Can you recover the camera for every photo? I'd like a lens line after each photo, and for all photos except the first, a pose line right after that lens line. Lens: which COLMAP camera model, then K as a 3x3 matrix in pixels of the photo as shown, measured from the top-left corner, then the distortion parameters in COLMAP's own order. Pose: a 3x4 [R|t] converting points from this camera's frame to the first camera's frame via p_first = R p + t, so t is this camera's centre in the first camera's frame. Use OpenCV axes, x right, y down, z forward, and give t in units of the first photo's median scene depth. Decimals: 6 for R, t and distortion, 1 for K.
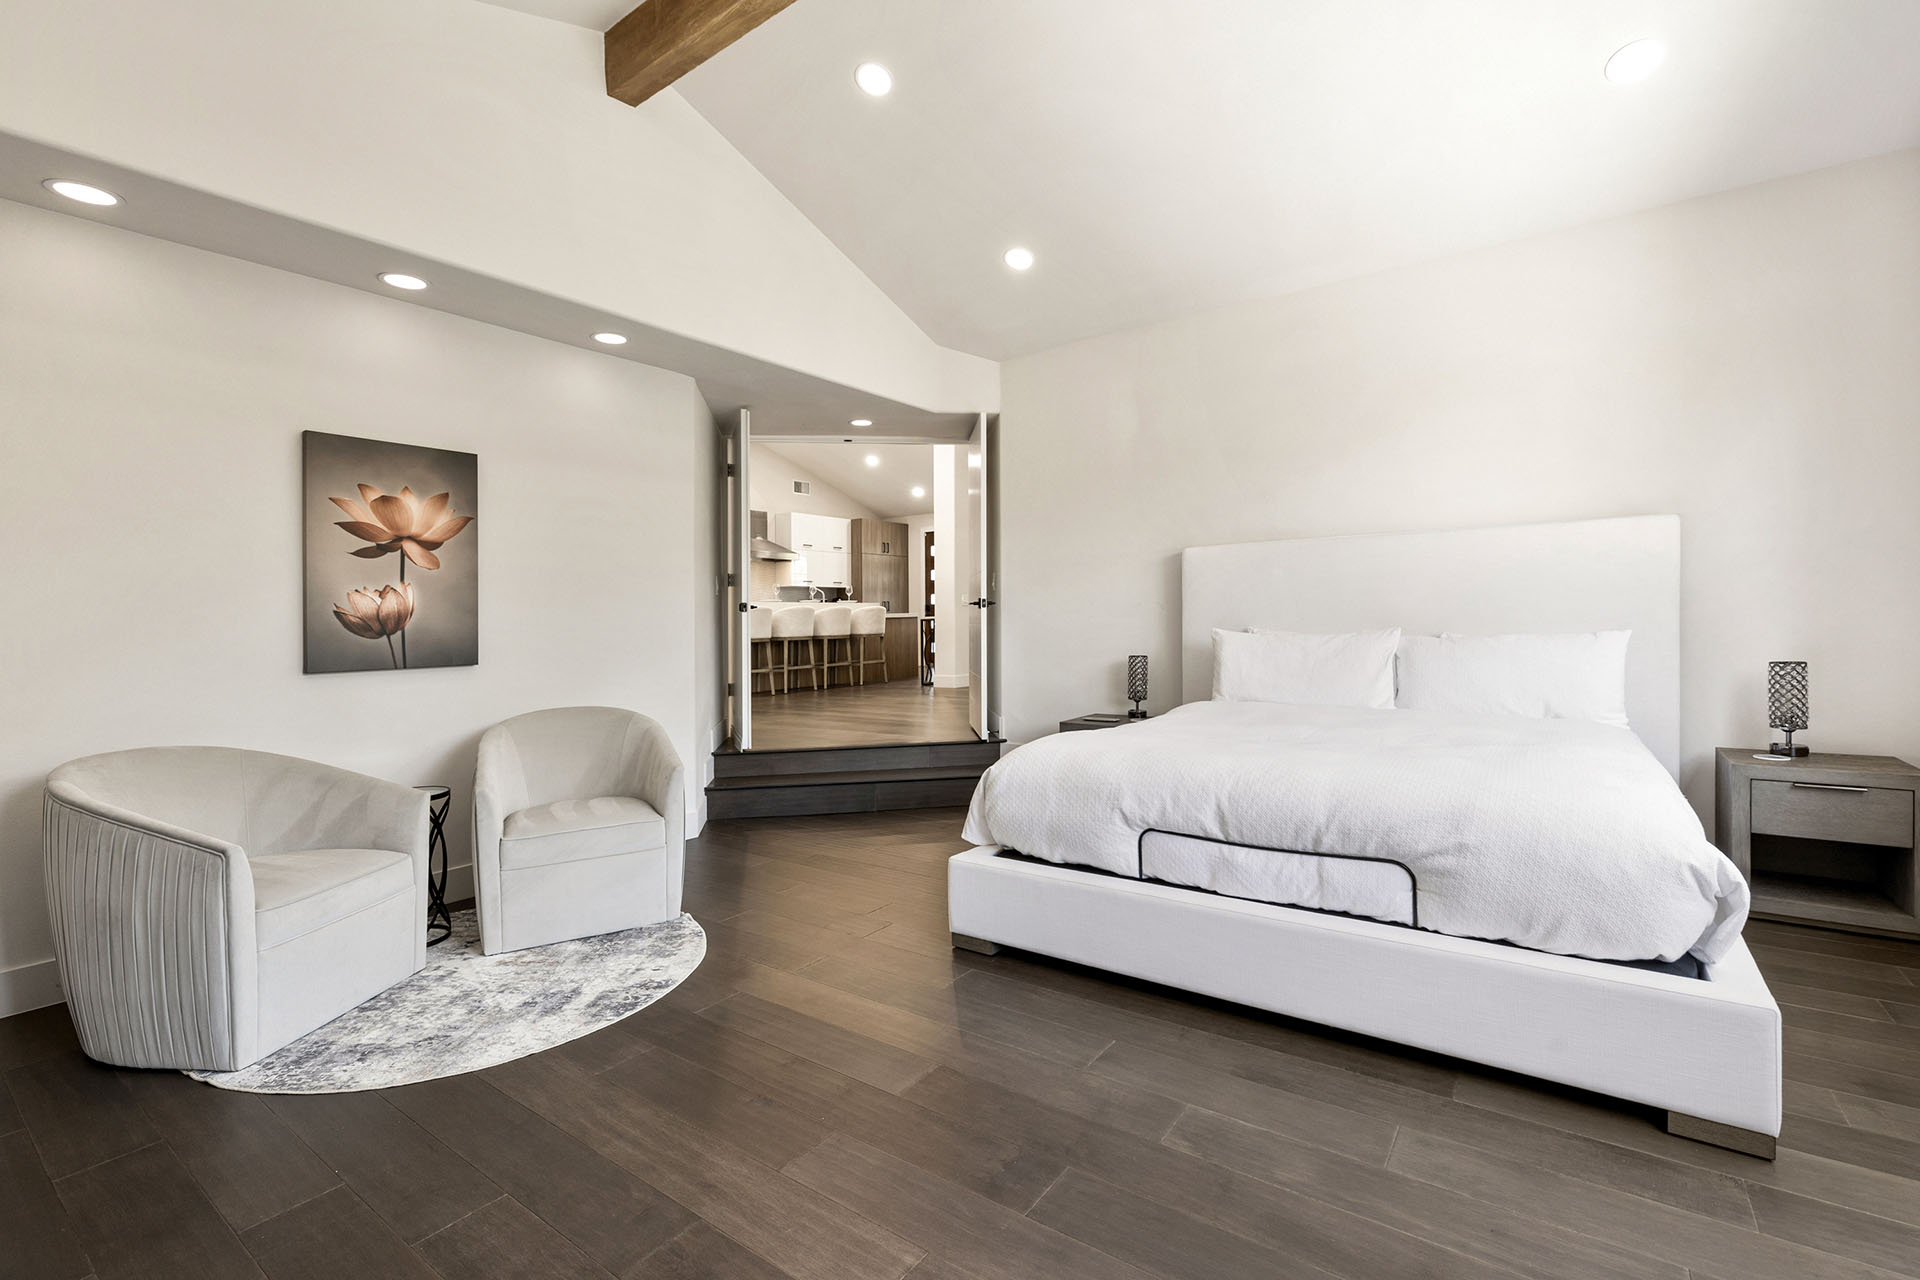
lens RADIAL K [[829.9, 0, 960.0], [0, 829.9, 640.0], [0, 0, 1]] dist [0.009844, -0.000038]
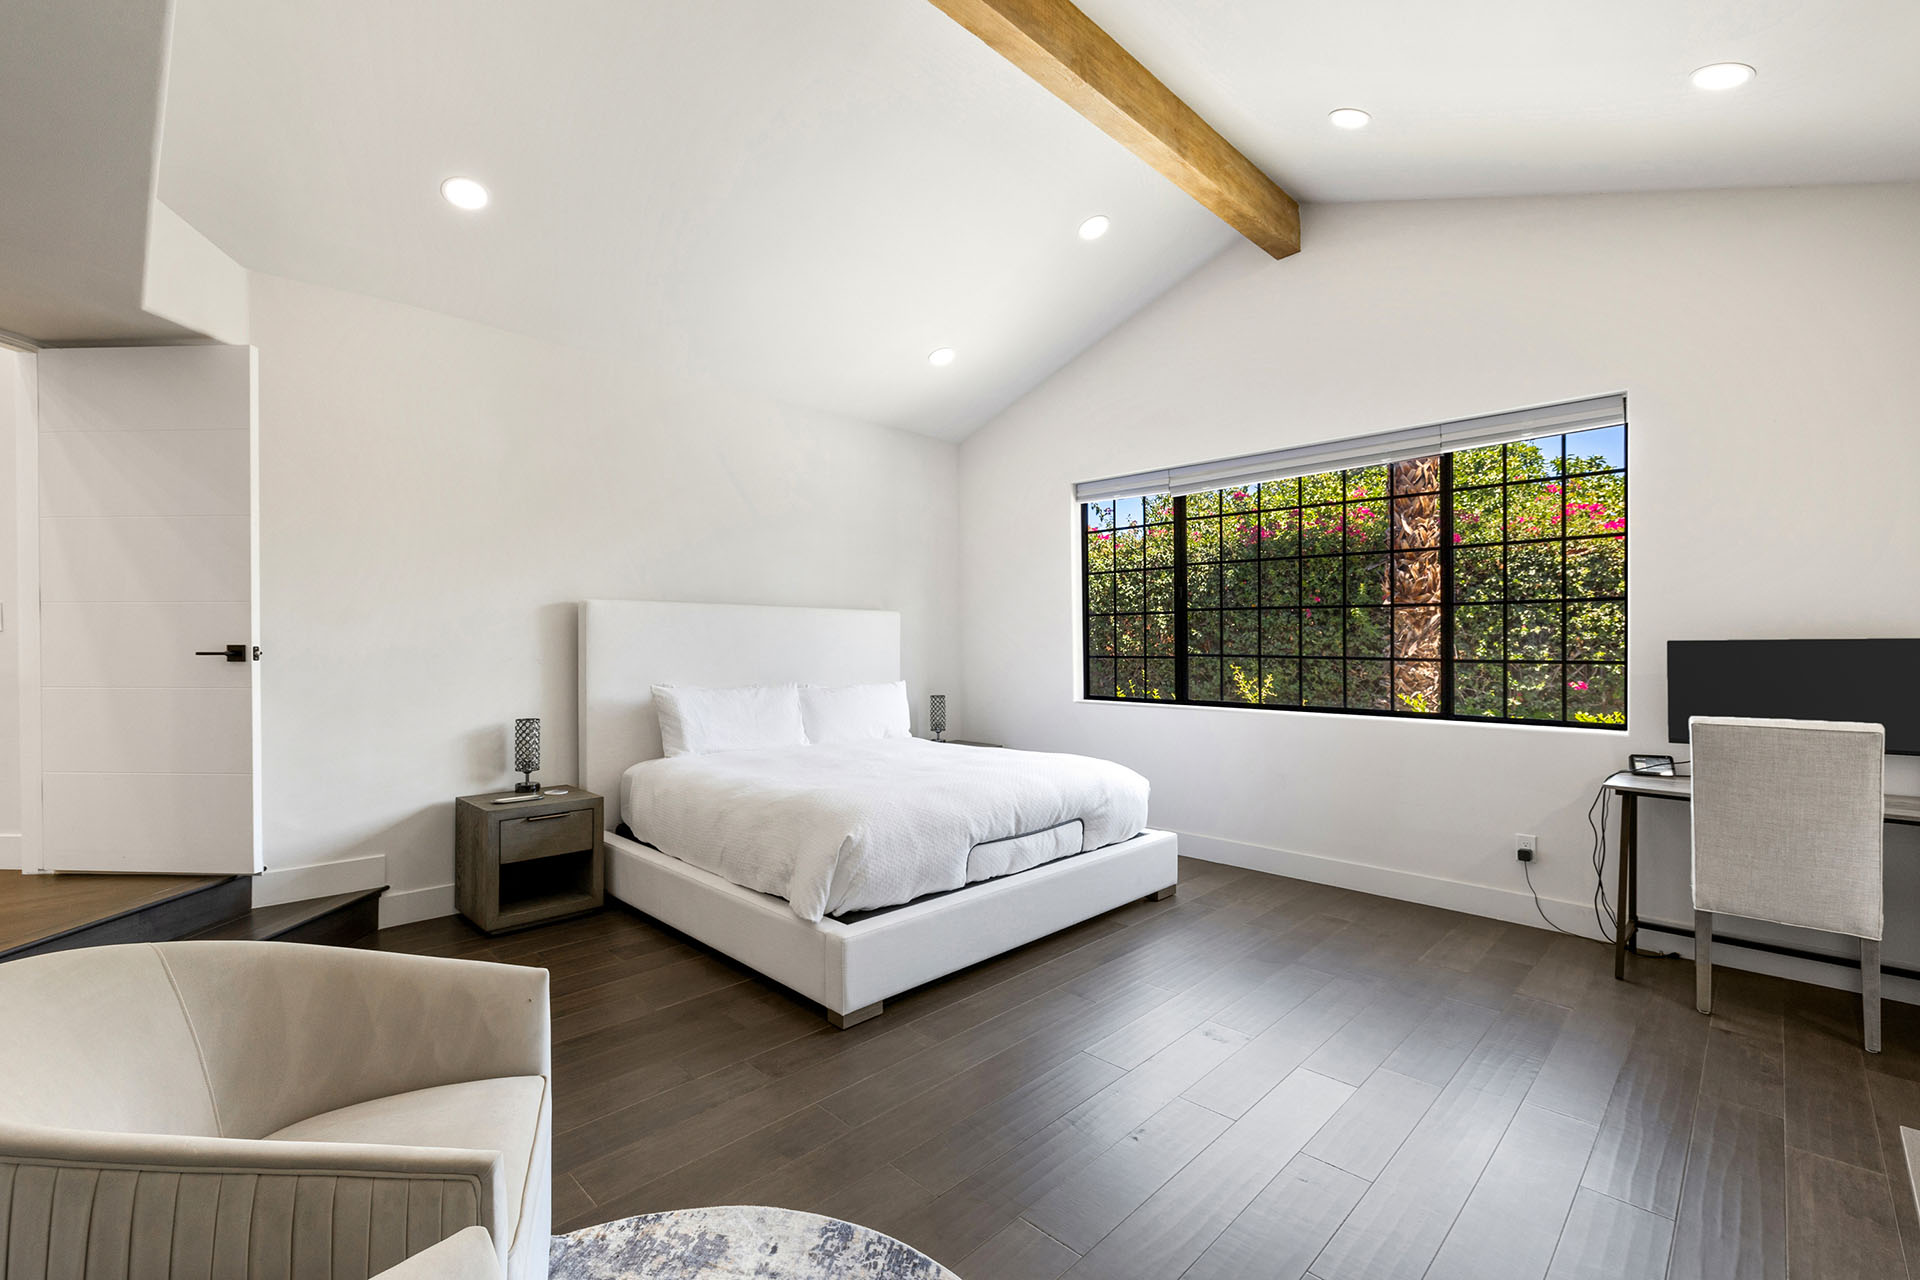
lens RADIAL K [[817.9, 0, 965.2], [0, 817.9, 643.9], [0, 0, 1]] dist [0.001710, -0.000047]
pose [[0.148361, 0.021887, 0.988691, -1.119469], [0.012512, 0.999634, -0.024006, -0.063520], [-0.988854, 0.015932, 0.148033, 0.859864]]
